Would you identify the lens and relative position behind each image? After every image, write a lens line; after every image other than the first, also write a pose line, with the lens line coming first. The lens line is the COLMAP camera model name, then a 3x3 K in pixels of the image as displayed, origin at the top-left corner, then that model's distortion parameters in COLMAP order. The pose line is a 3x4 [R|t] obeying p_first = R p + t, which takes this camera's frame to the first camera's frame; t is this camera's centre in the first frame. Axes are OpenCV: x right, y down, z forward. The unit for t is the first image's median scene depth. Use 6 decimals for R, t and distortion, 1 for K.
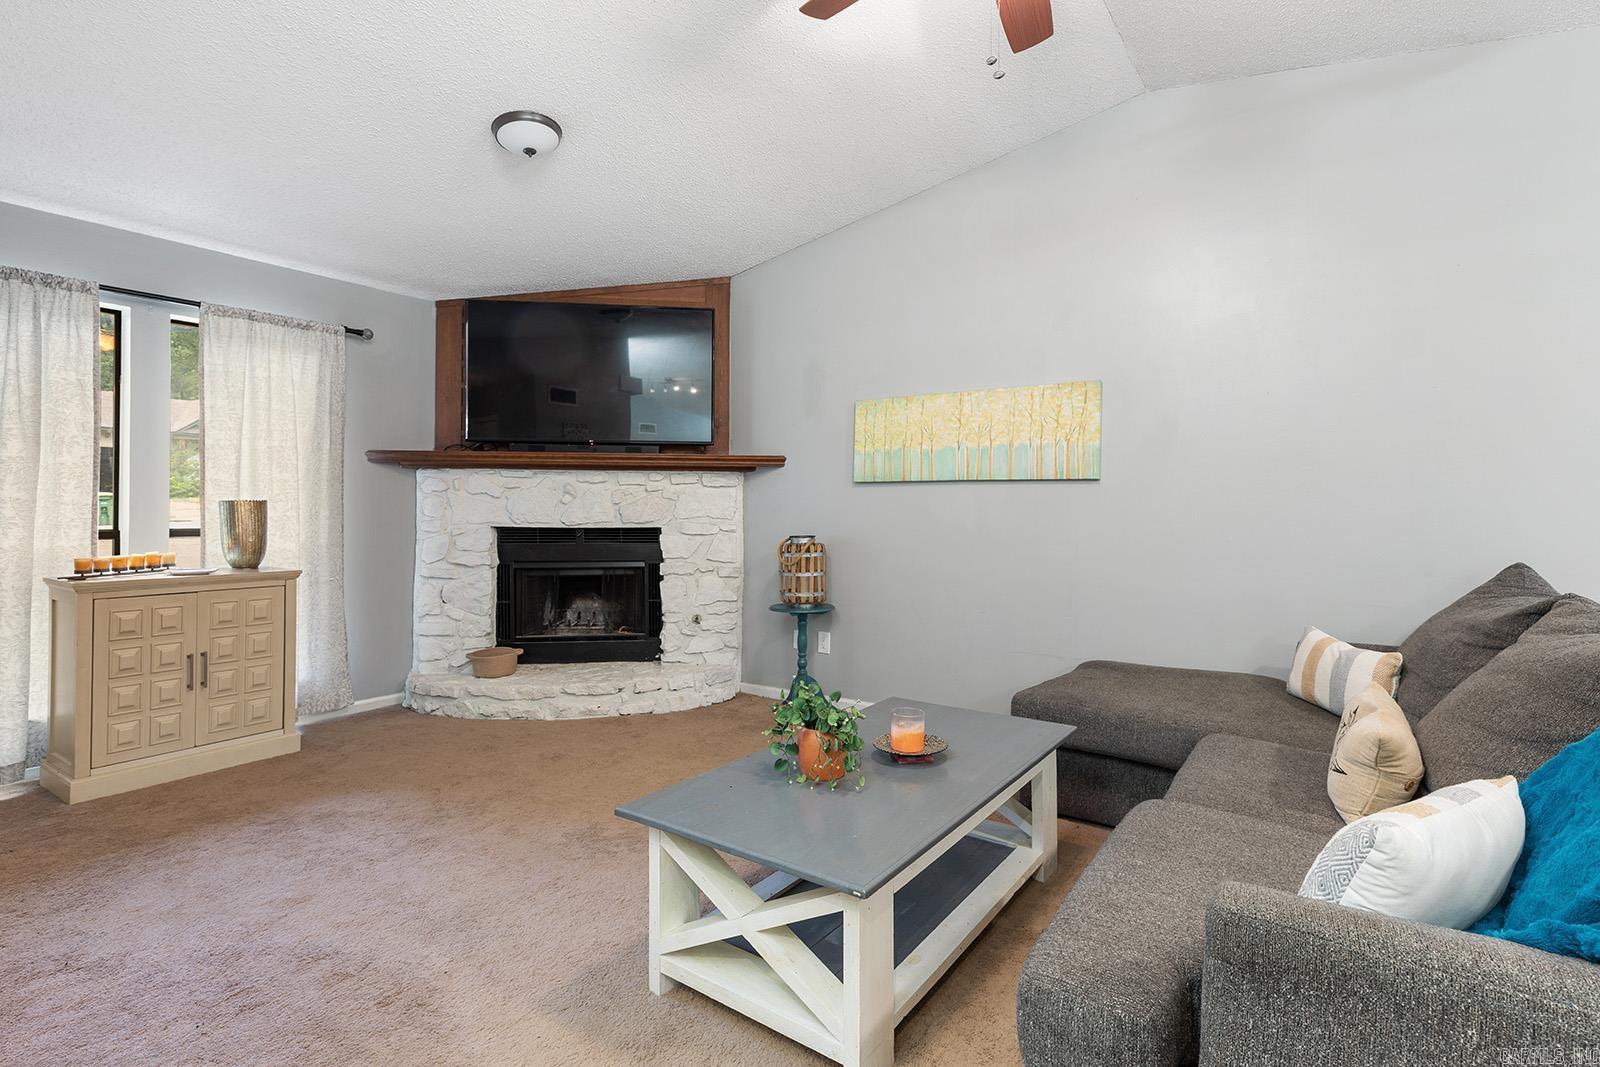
lens RADIAL K [[763.3, 0, 821.7], [0, 763.3, 502.2], [0, 0, 1]] dist [0.001888, -0.000072]
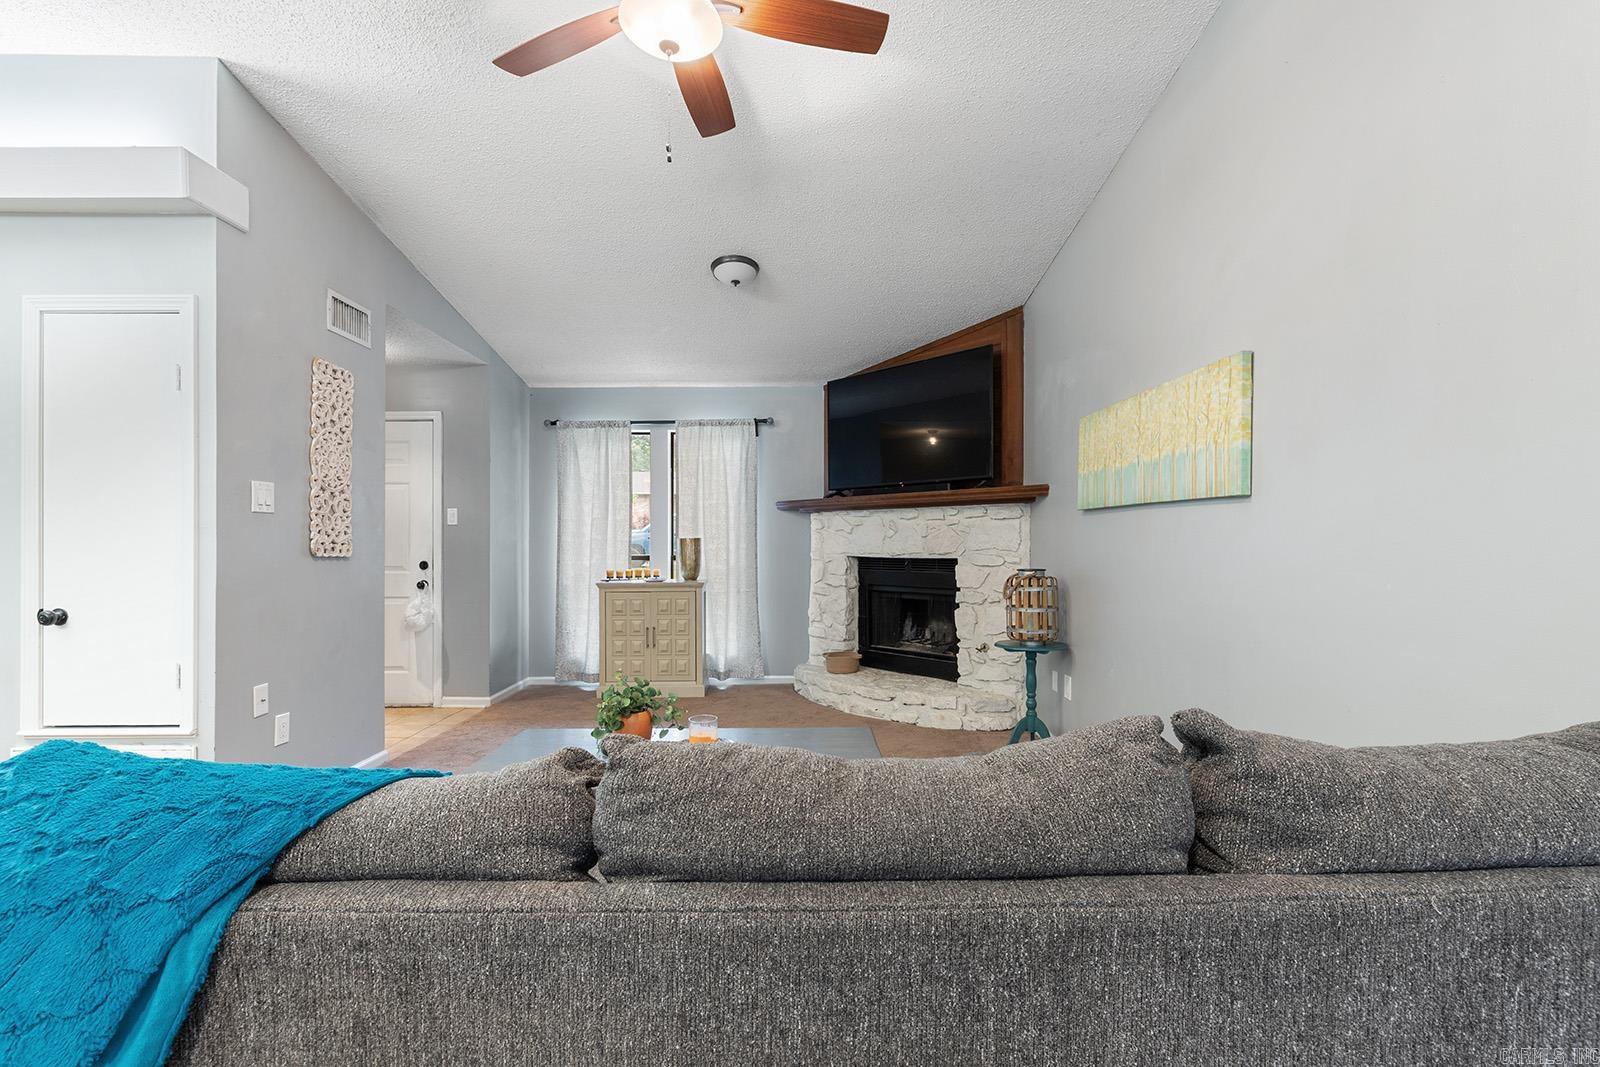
lens RADIAL K [[741.7, 0, 800.0], [0, 741.7, 533.5], [0, 0, 1]] dist [0.000715, -0.000019]
pose [[0.571483, -0.014756, -0.820481, 0.549631], [0.014262, 0.999866, -0.008049, 0.003292], [0.820490, -0.007101, 0.571617, 0.234606]]
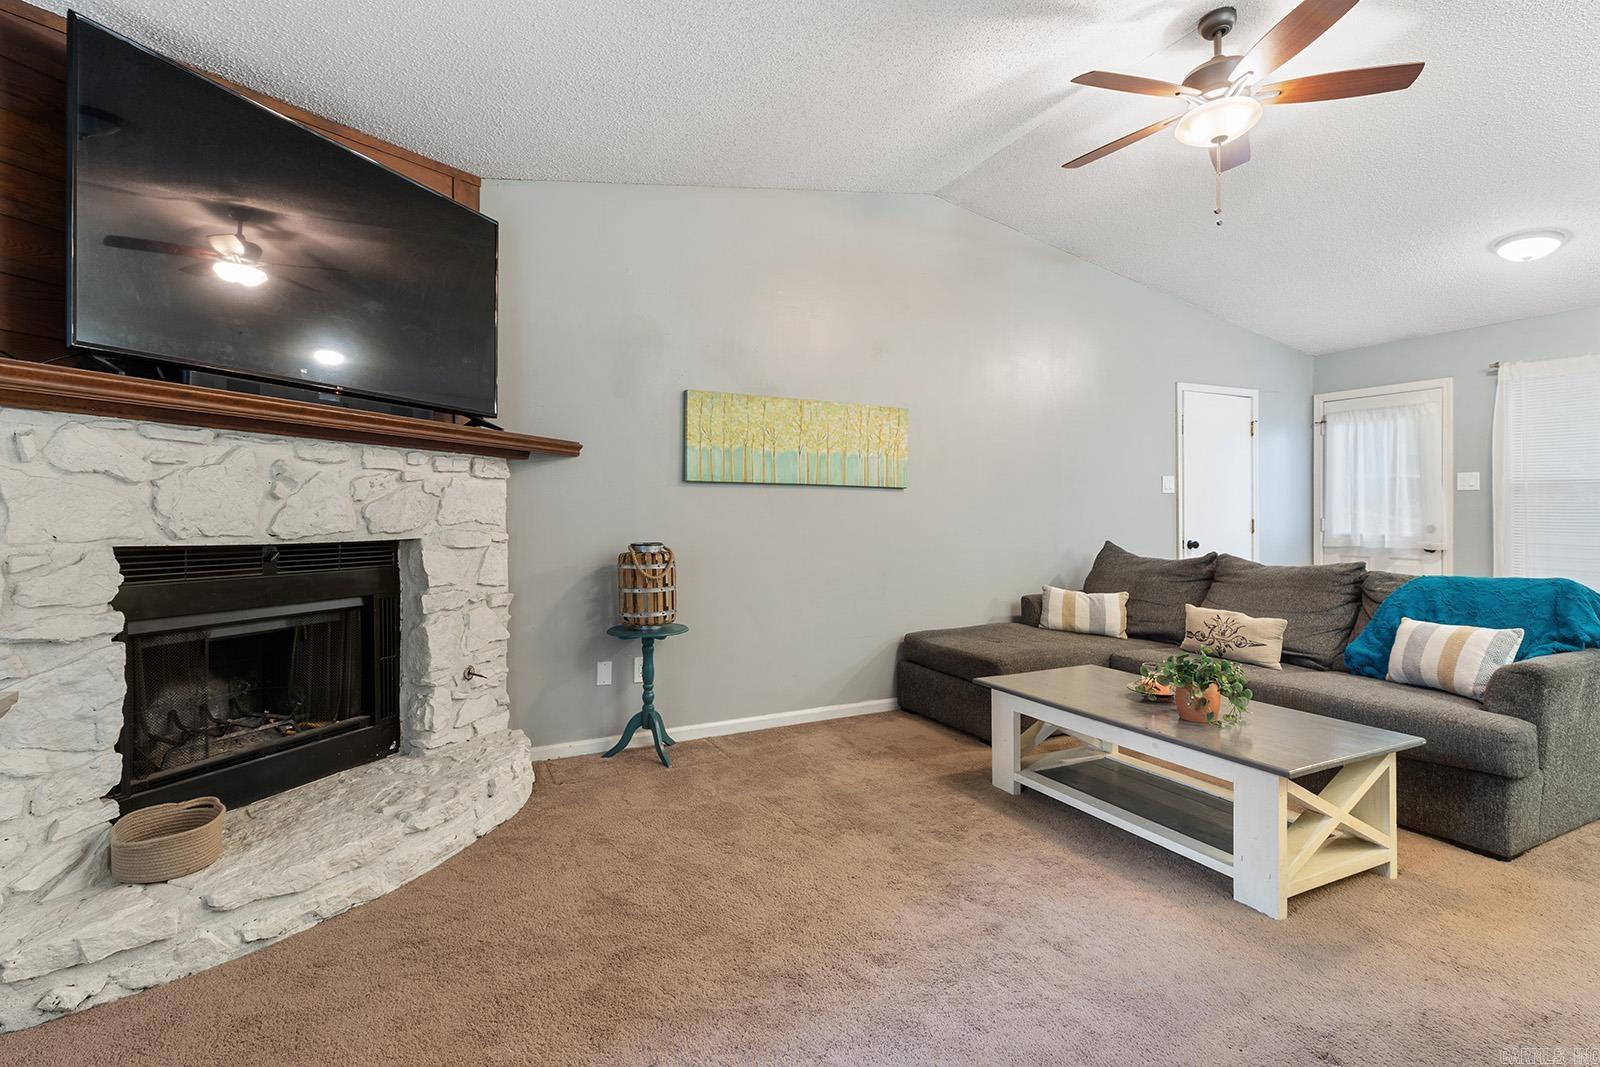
lens RADIAL K [[763.3, 0, 821.7], [0, 763.3, 502.2], [0, 0, 1]] dist [0.001888, -0.000072]
pose [[0.470507, 0.014732, 0.882273, -0.647513], [-0.010555, 0.999883, -0.011066, 0.006436], [-0.882333, -0.004106, 0.470607, 0.431878]]
